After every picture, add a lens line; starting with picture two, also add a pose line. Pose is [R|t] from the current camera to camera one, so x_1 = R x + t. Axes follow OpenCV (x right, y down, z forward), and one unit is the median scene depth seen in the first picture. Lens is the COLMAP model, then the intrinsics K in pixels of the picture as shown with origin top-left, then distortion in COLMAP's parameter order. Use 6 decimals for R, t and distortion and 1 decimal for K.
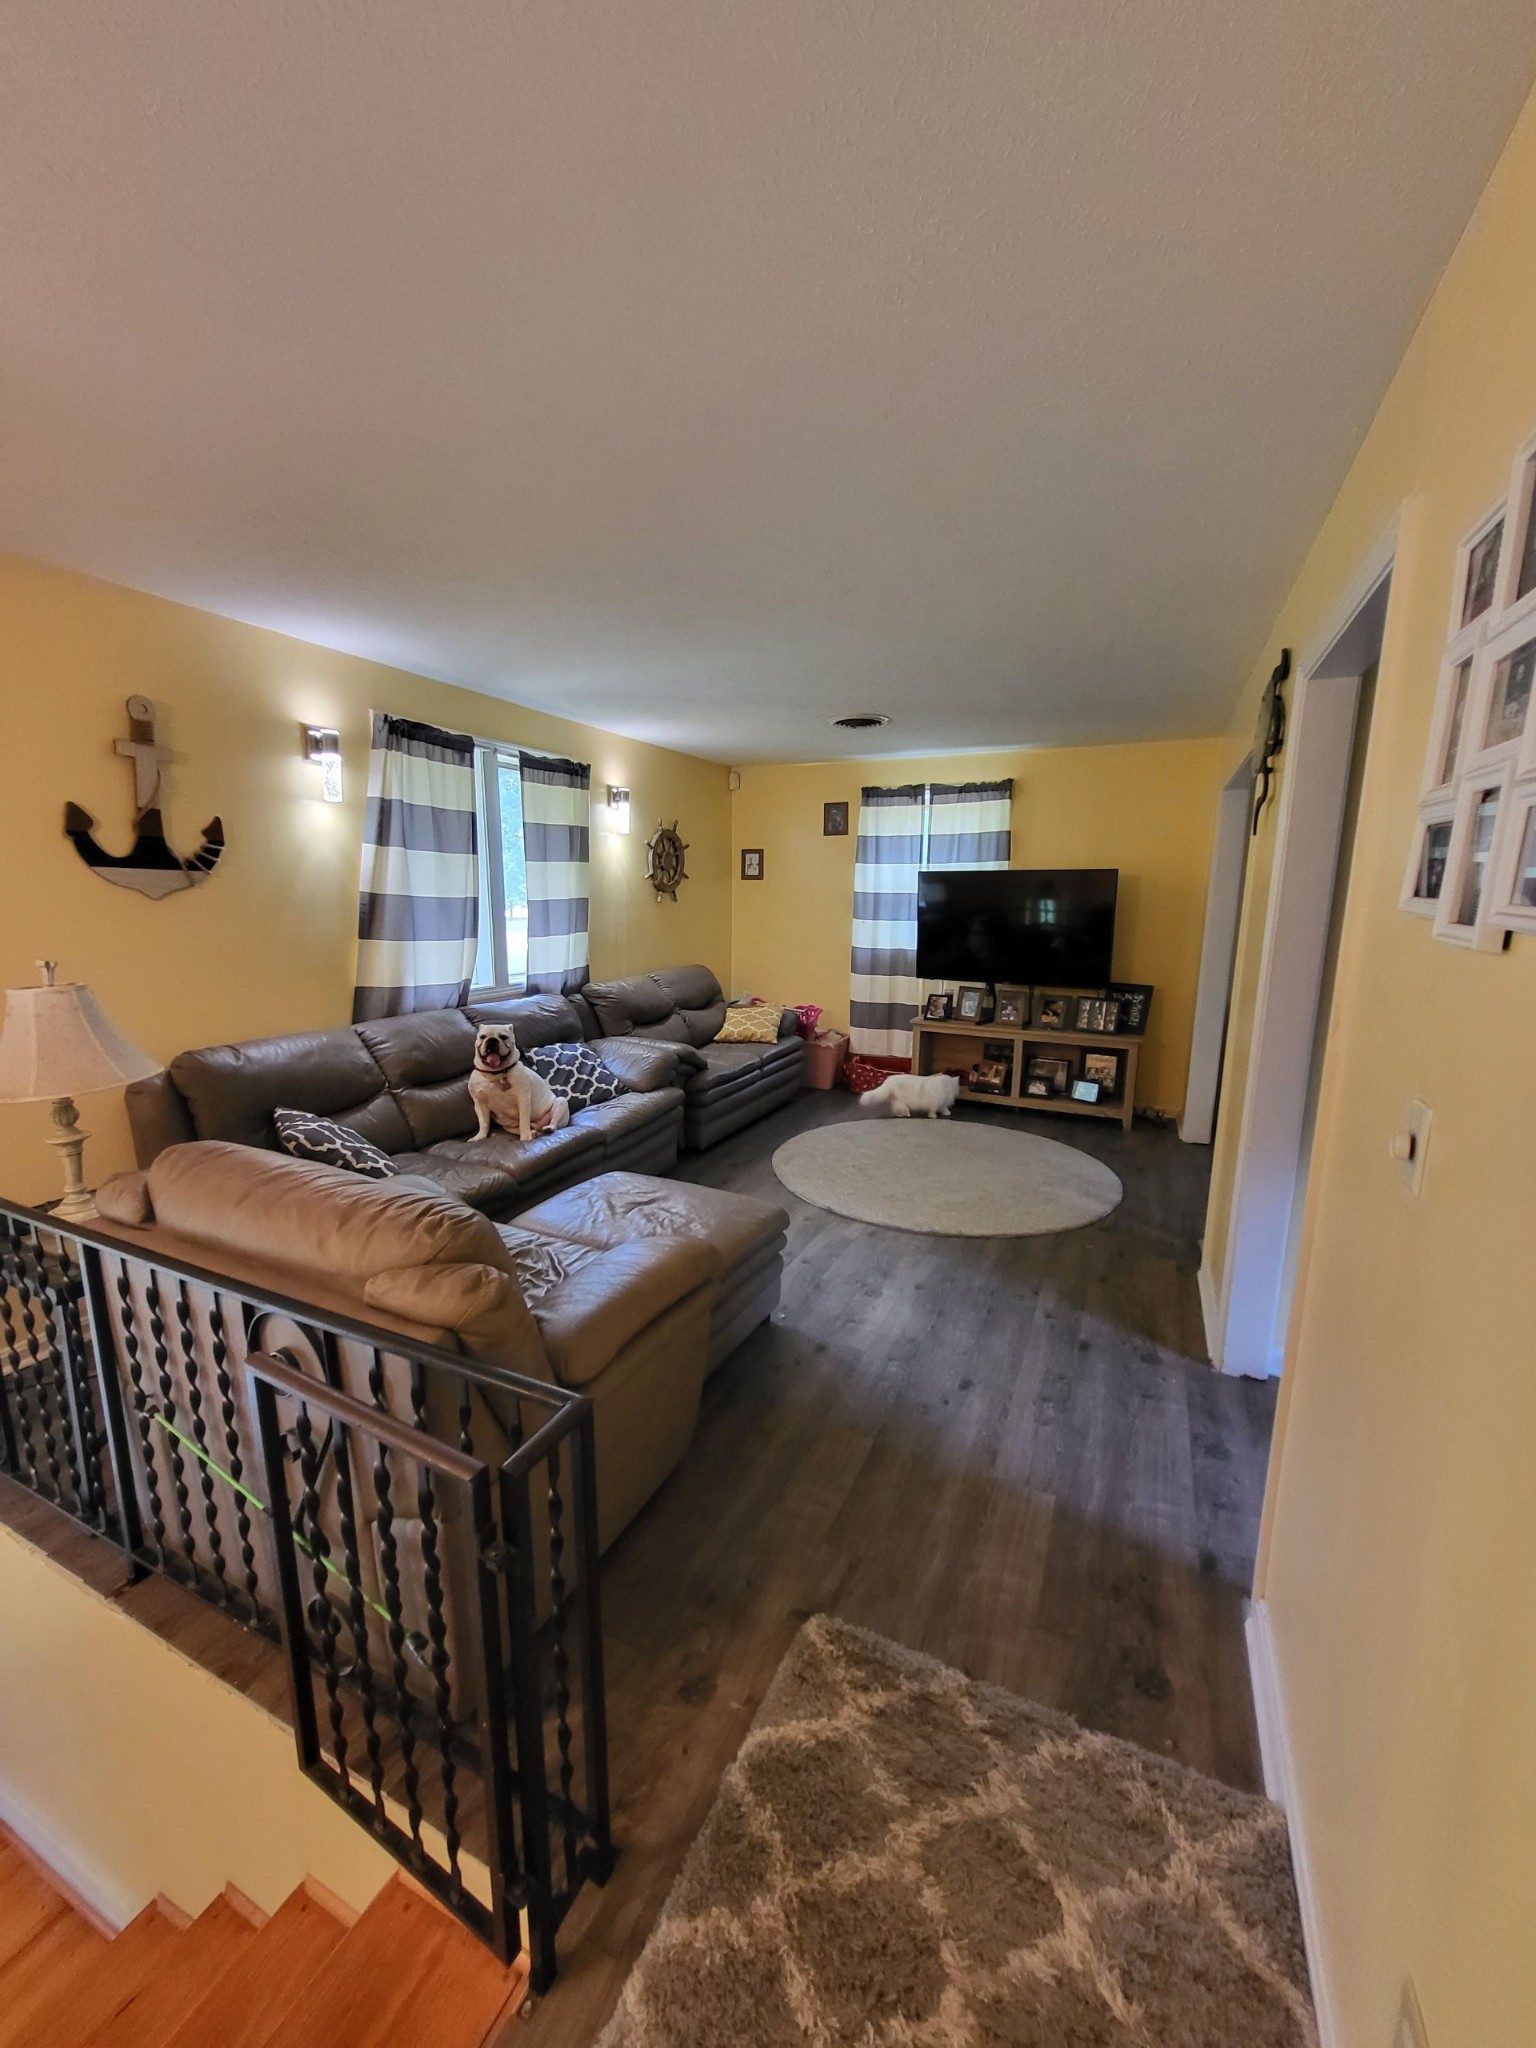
lens RADIAL K [[805.6, 0, 765.5], [0, 805.6, 1038.6], [0, 0, 1]] dist [-0.000719, 0.000075]
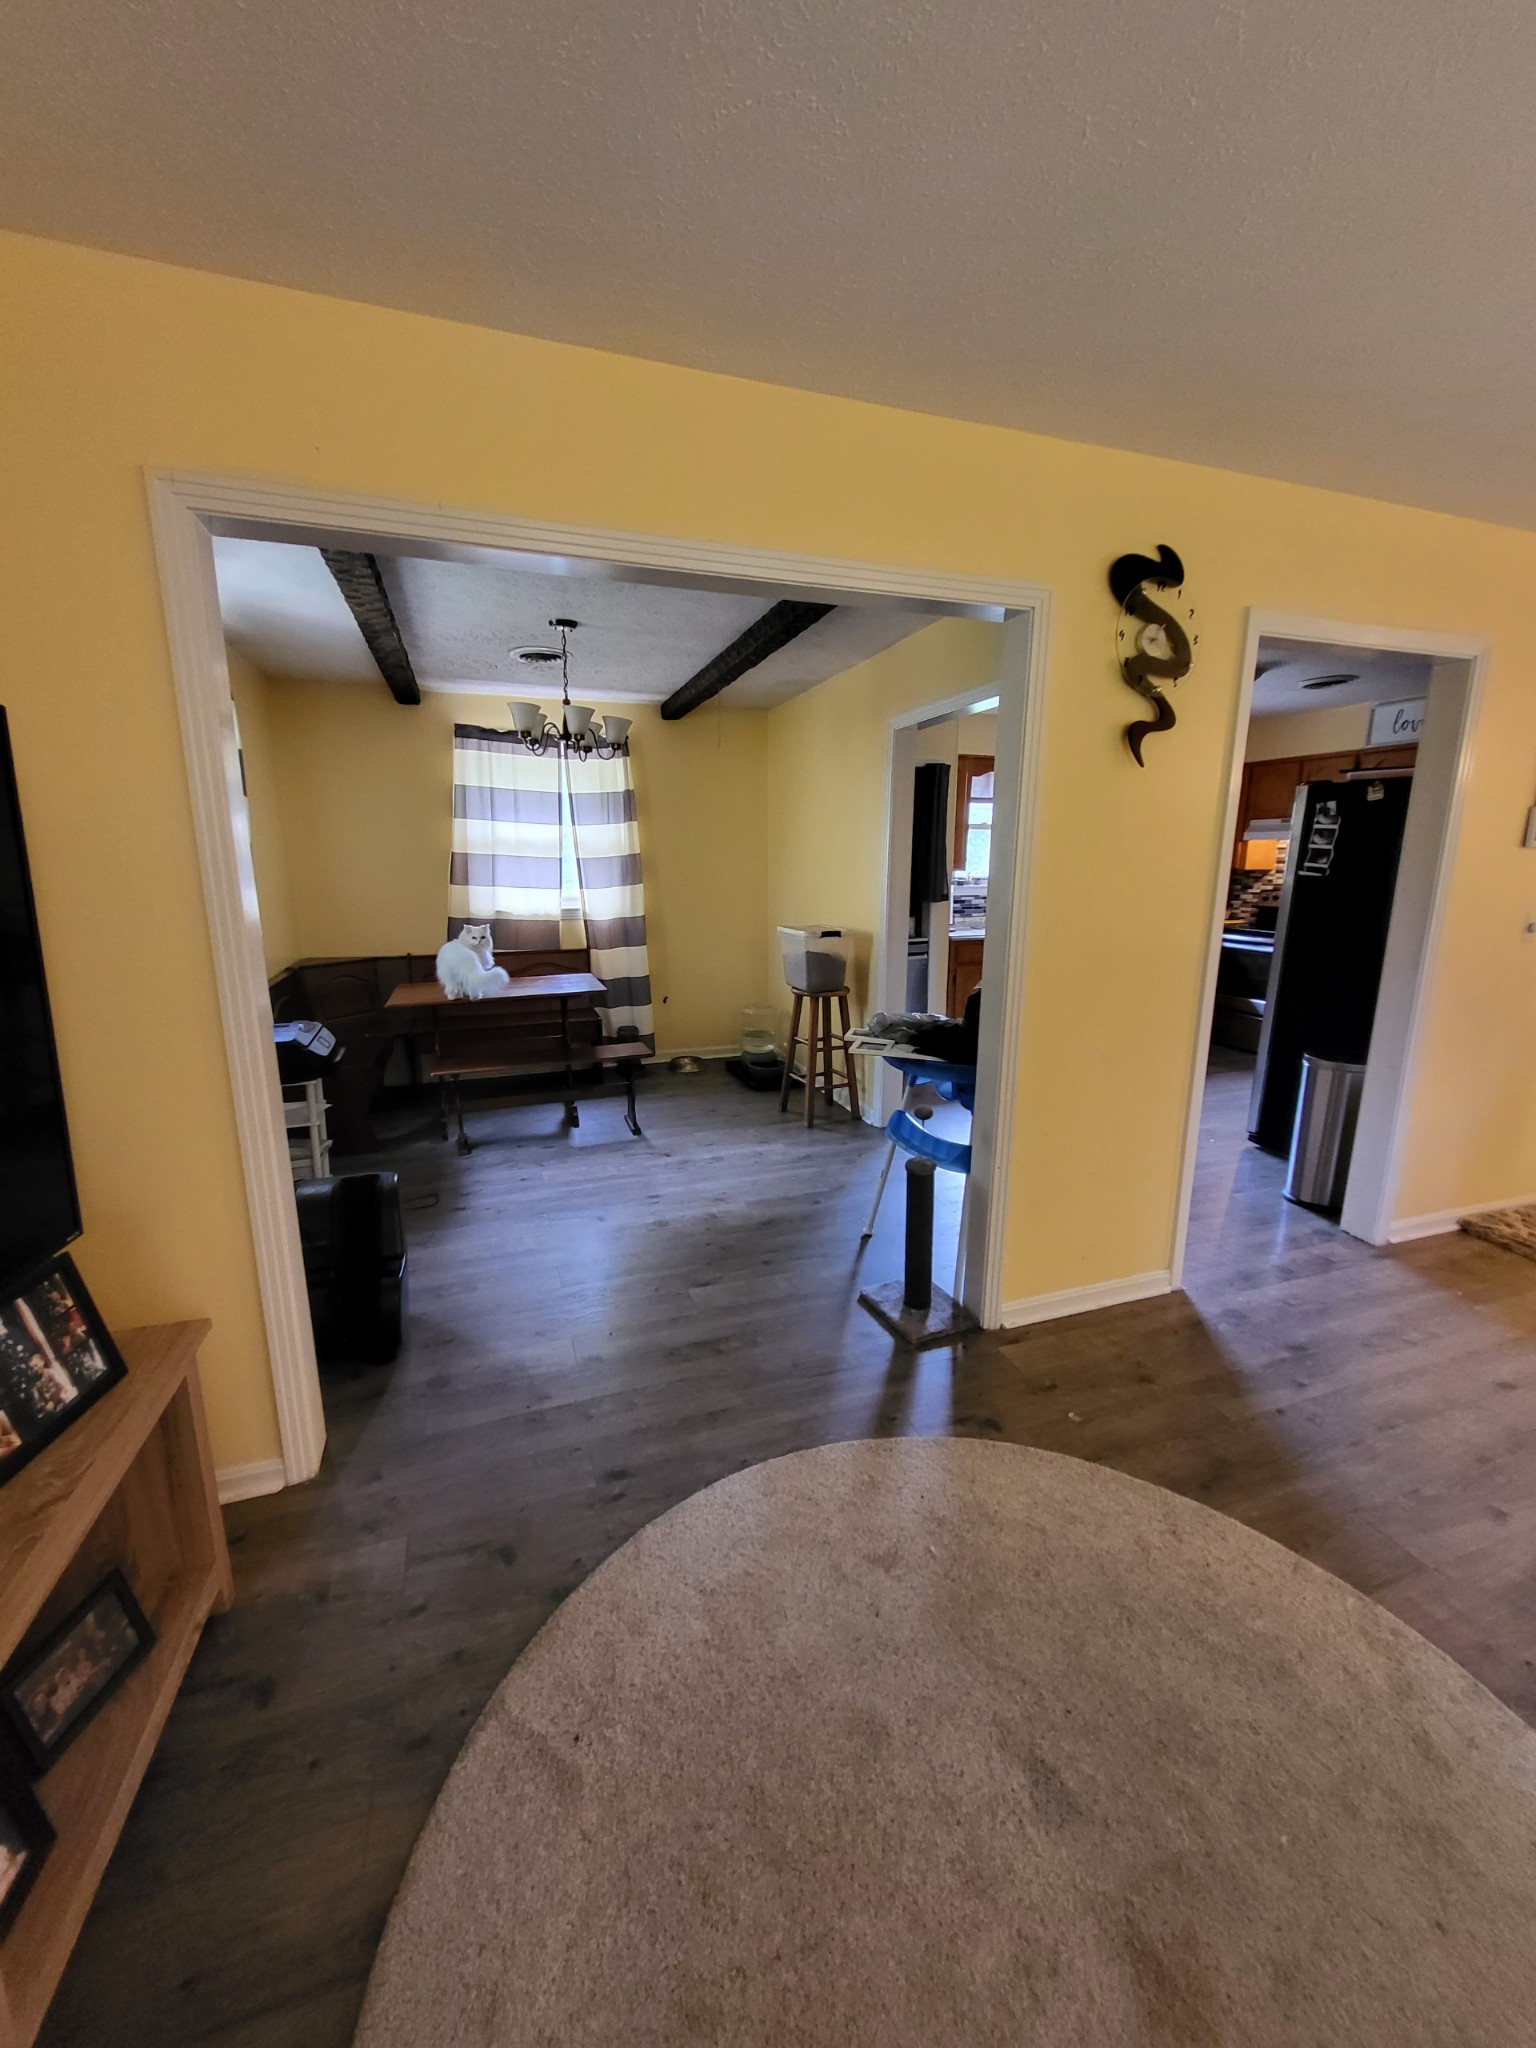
lens RADIAL K [[799.3, 0, 762.3], [0, 799.3, 1030.3], [0, 0, 1]] dist [0.009423, 0.000070]
pose [[-0.700518, -0.149998, 0.697692, 0.133457], [0.127945, 0.935421, 0.329571, -0.184643], [-0.702071, 0.320137, -0.636088, 1.047896]]
